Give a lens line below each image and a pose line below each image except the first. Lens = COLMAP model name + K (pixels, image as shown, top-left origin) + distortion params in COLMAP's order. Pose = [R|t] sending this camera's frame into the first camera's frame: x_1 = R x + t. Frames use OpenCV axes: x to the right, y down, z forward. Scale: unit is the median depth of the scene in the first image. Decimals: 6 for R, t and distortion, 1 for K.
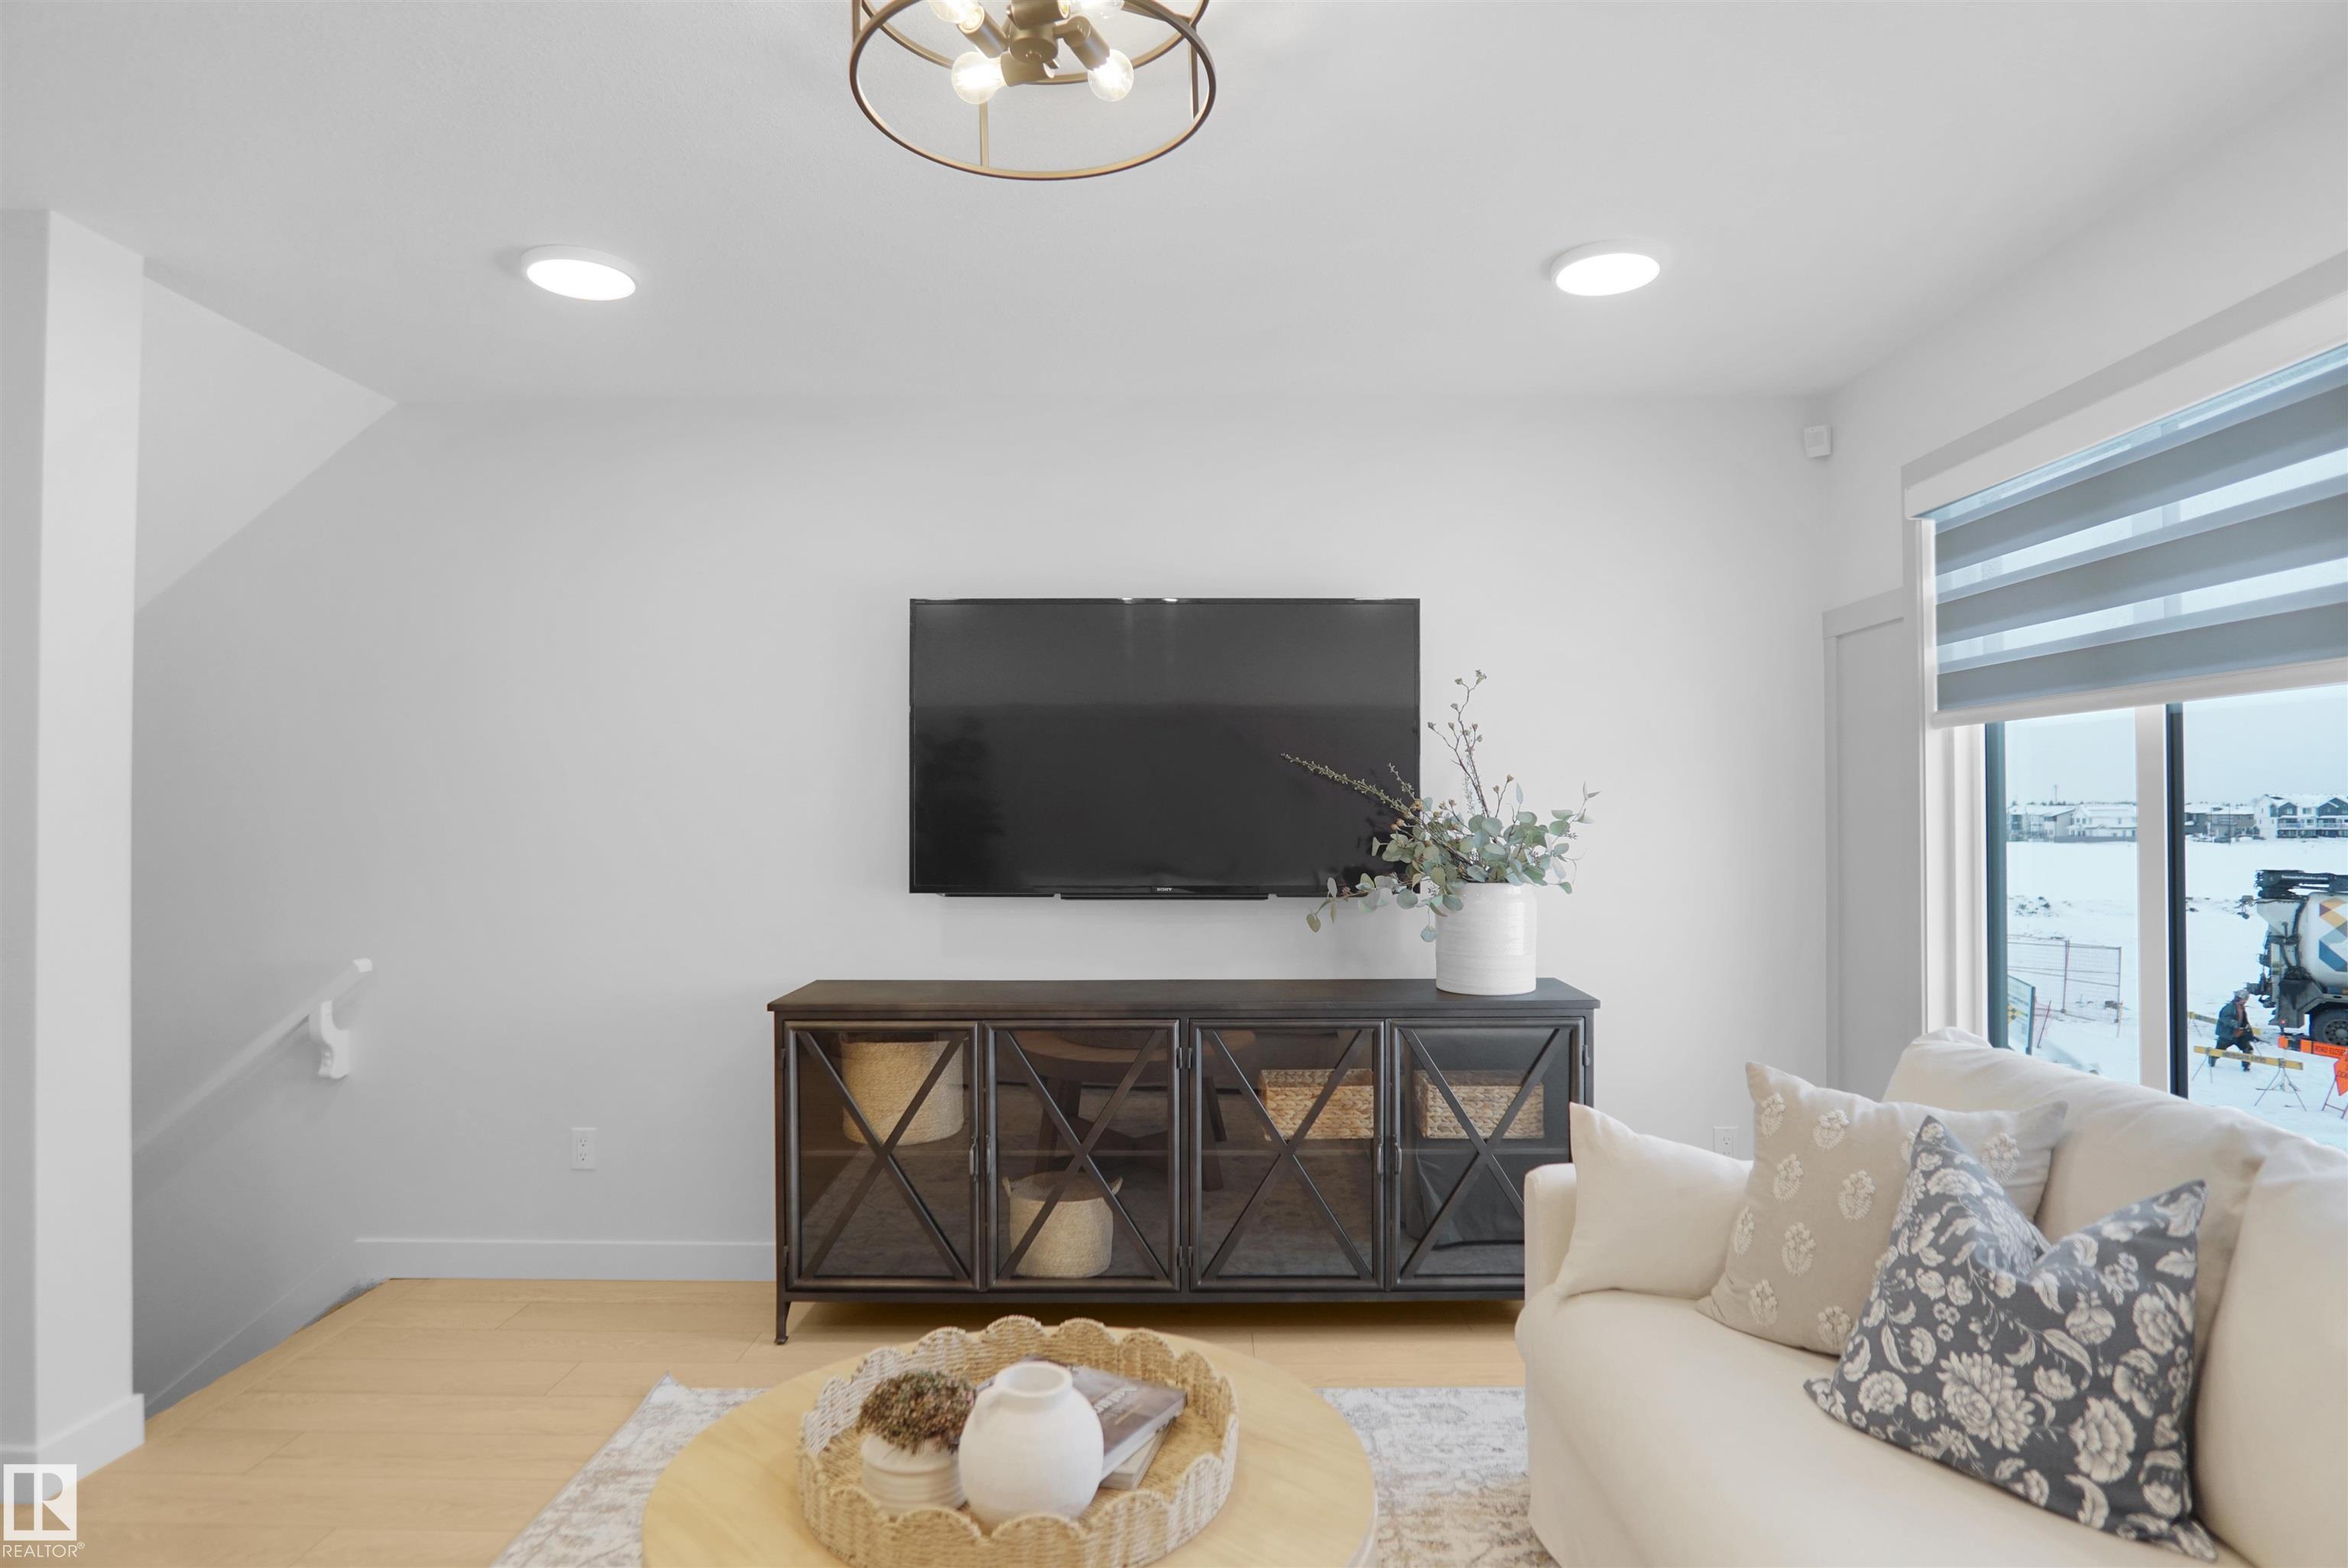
lens RADIAL K [[1286.2, 0, 1183.4], [0, 1286.2, 788.2], [0, 0, 1]] dist [-0.024398, 0.000752]
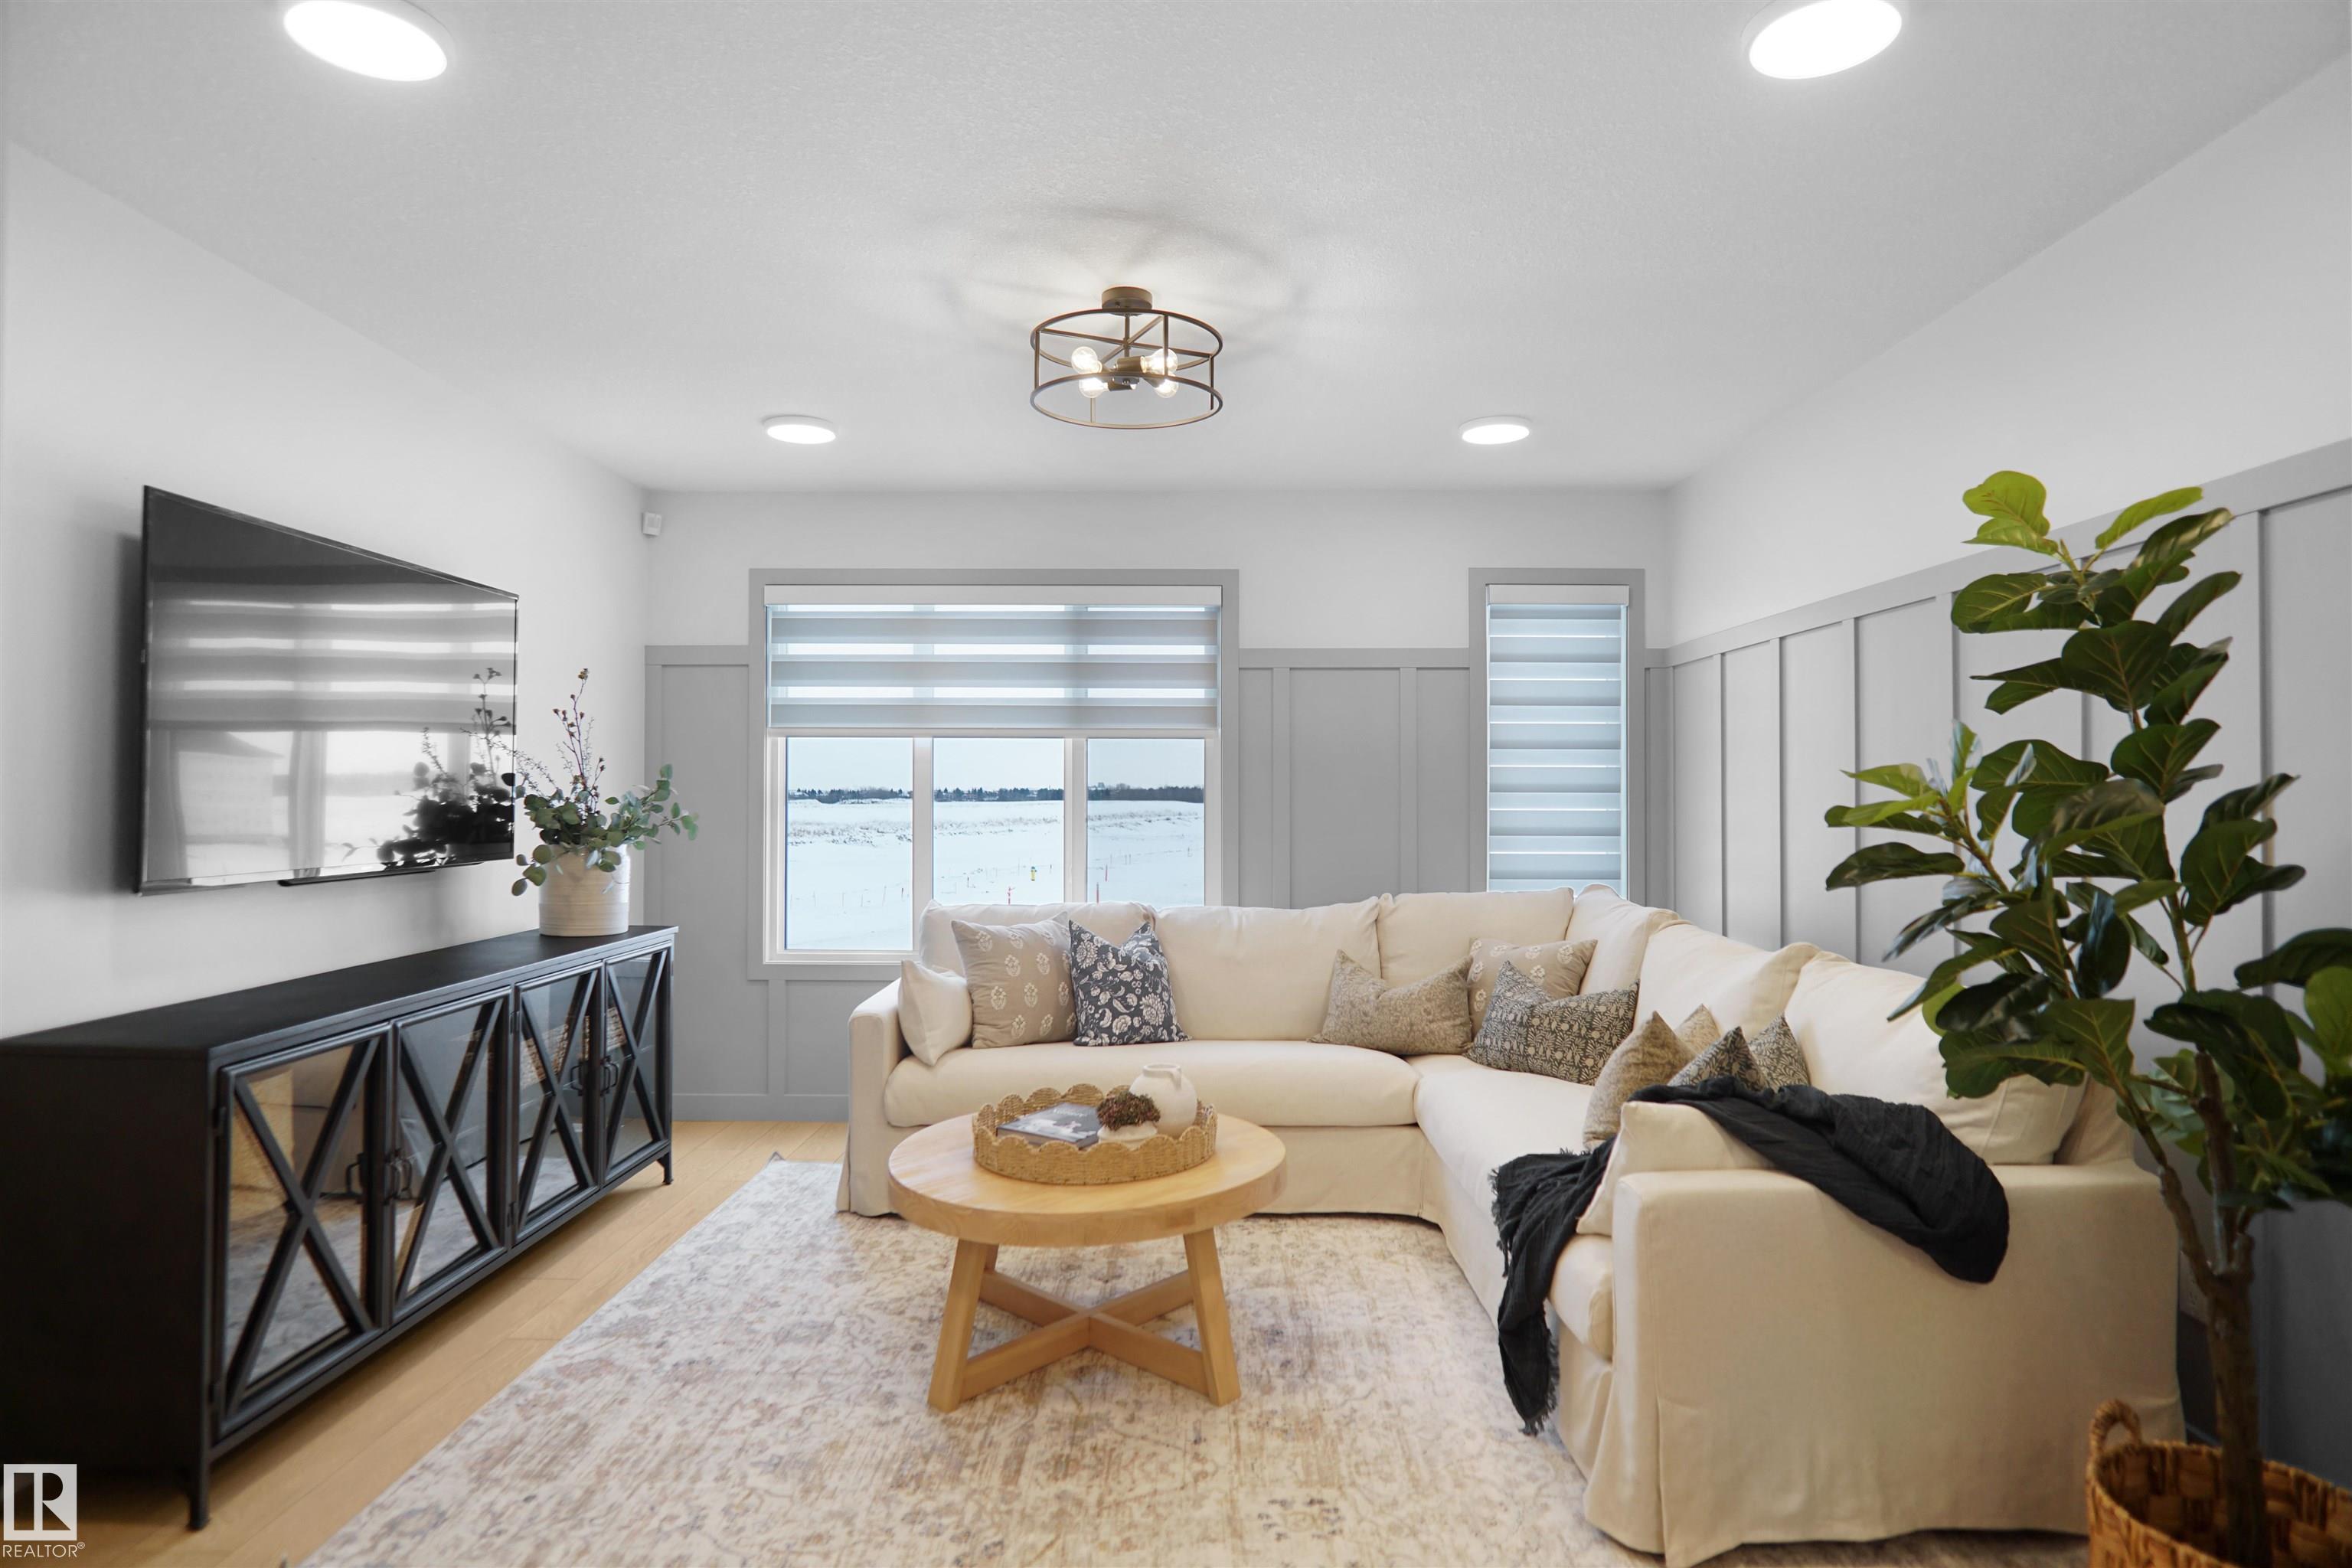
lens RADIAL K [[1288.5, 0, 1185.4], [0, 1288.5, 788.2], [0, 0, 1]] dist [-0.024398, 0.000752]
pose [[0.016292, 0.001660, 0.999866, -1.947748], [-0.021285, 0.999773, -0.001313, 0.020308], [-0.999641, -0.021261, 0.016324, 0.850175]]
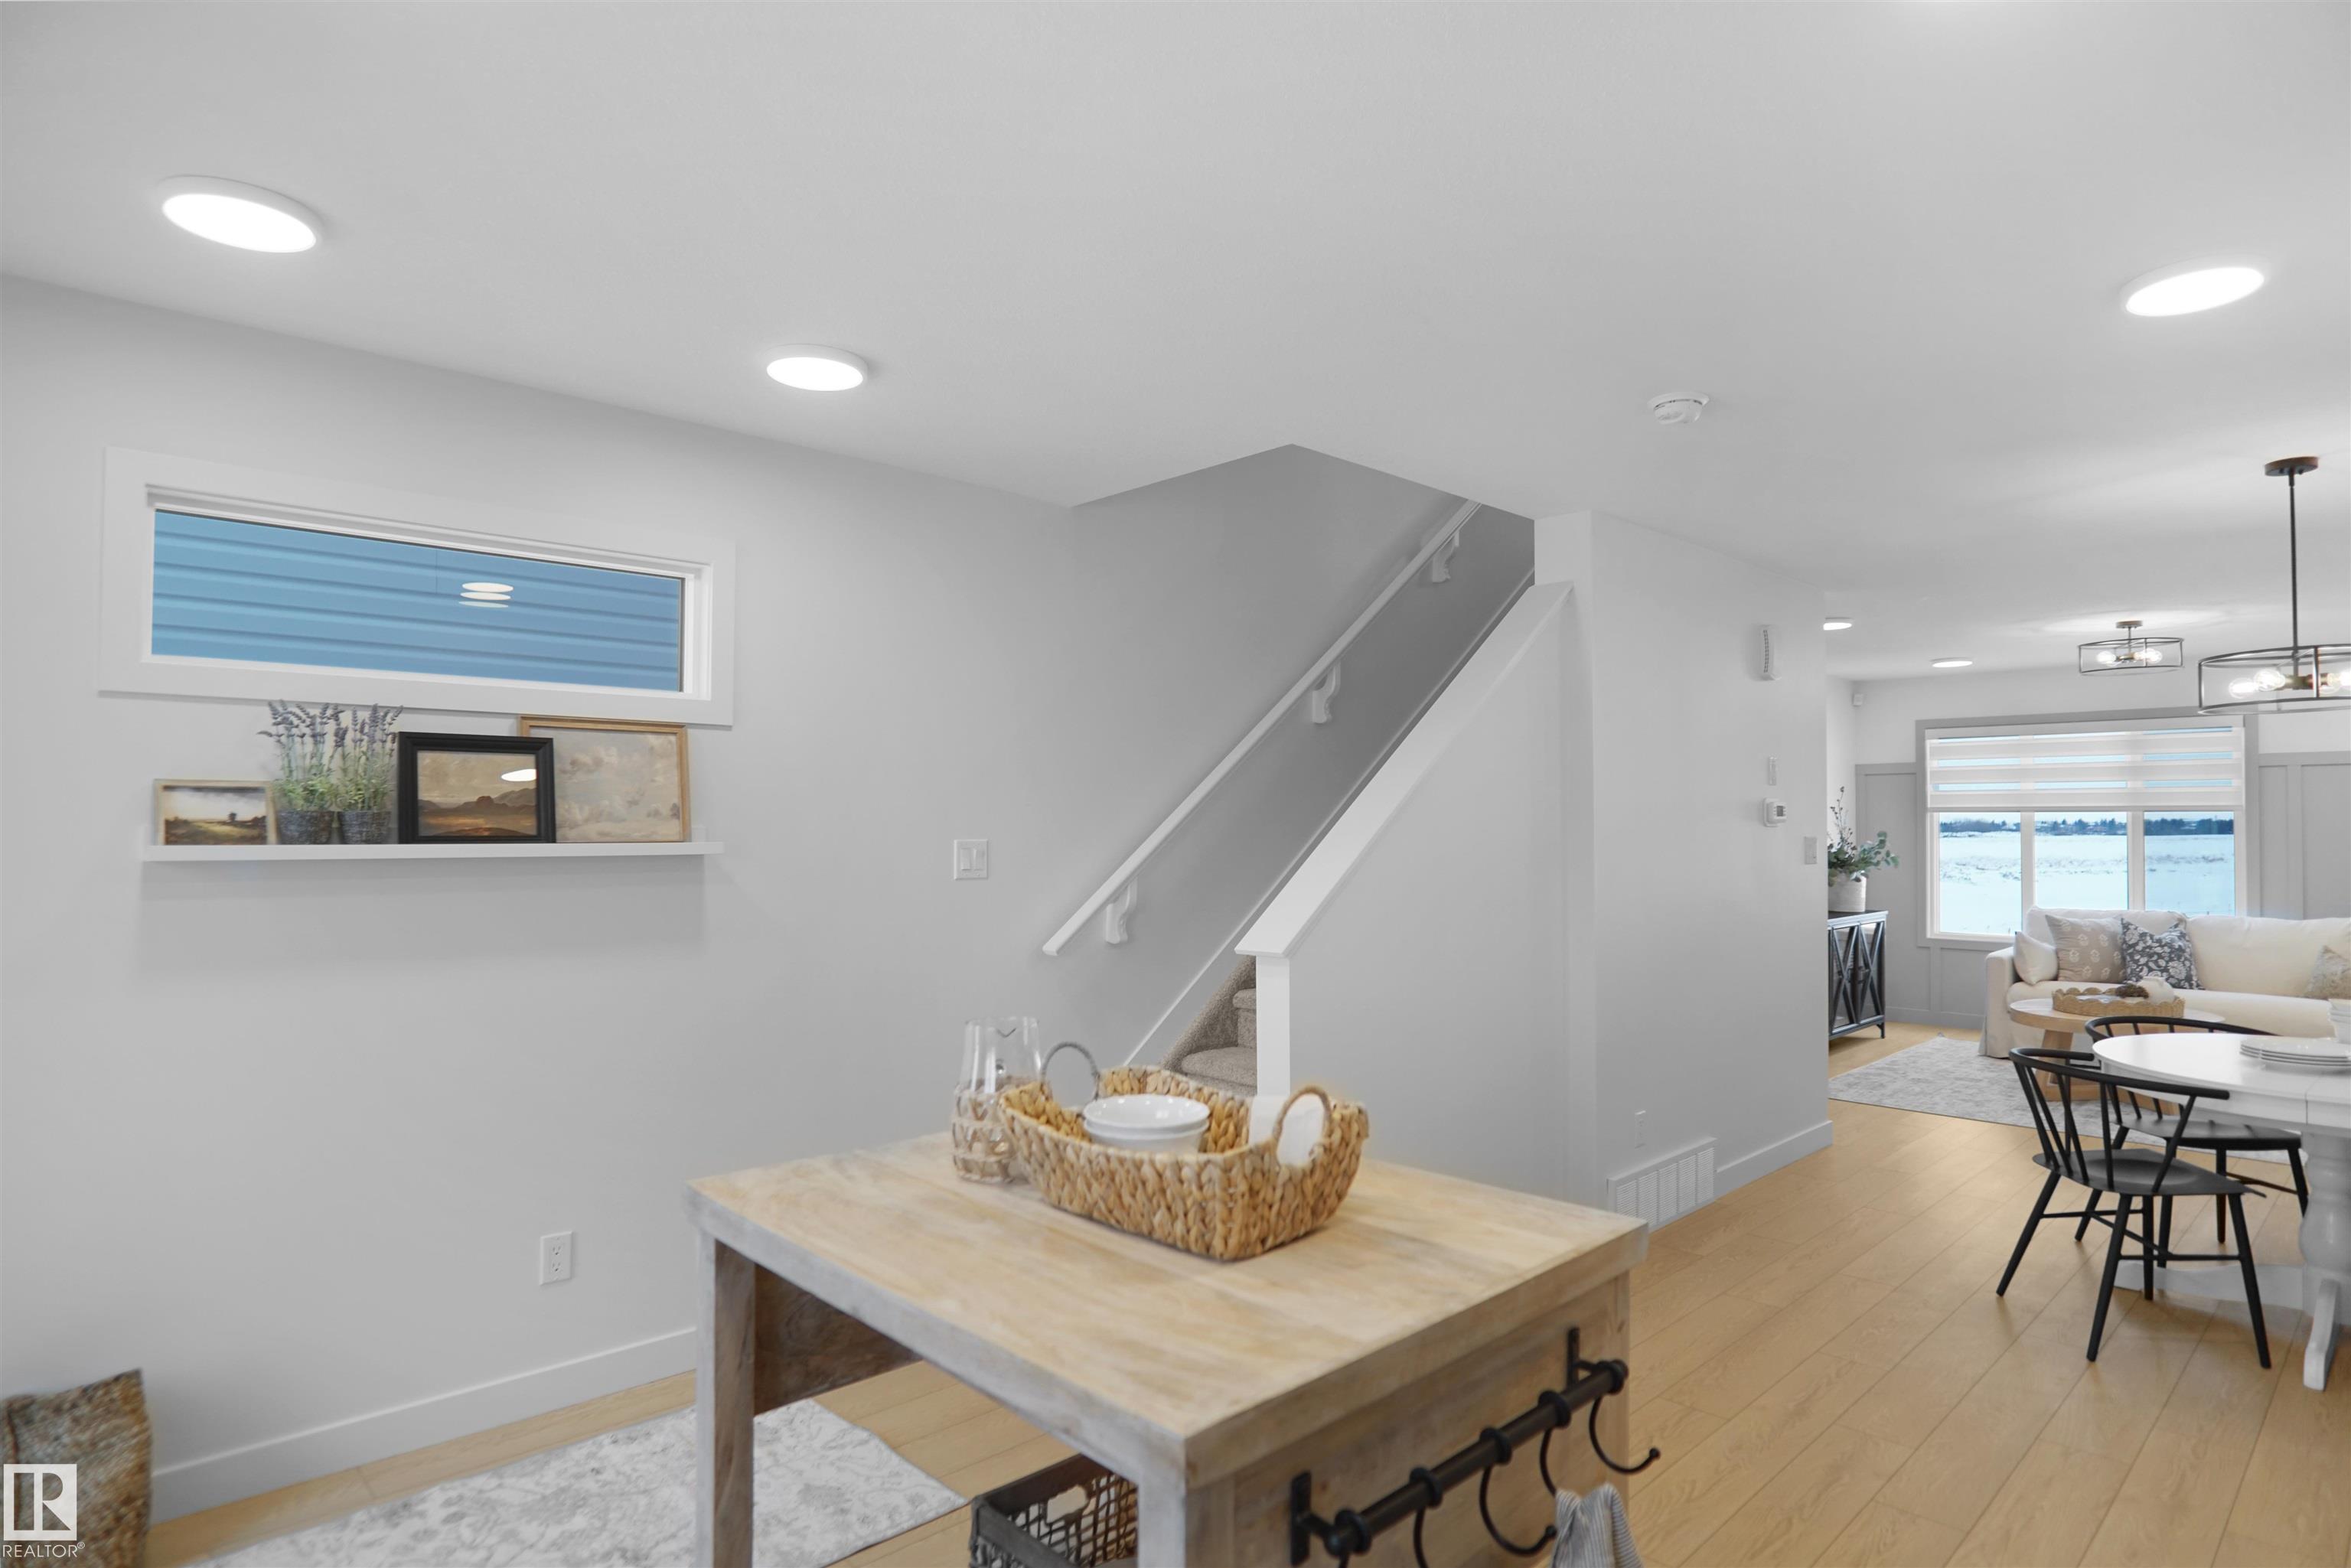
lens RADIAL K [[1287.9, 0, 1184.9], [0, 1287.9, 788.2], [0, 0, 1]] dist [-0.024398, 0.000752]
pose [[0.721036, 0.017584, 0.692674, -4.999740], [-0.013120, 0.999845, -0.011726, -0.082363], [-0.692773, -0.000633, 0.721155, 0.150480]]
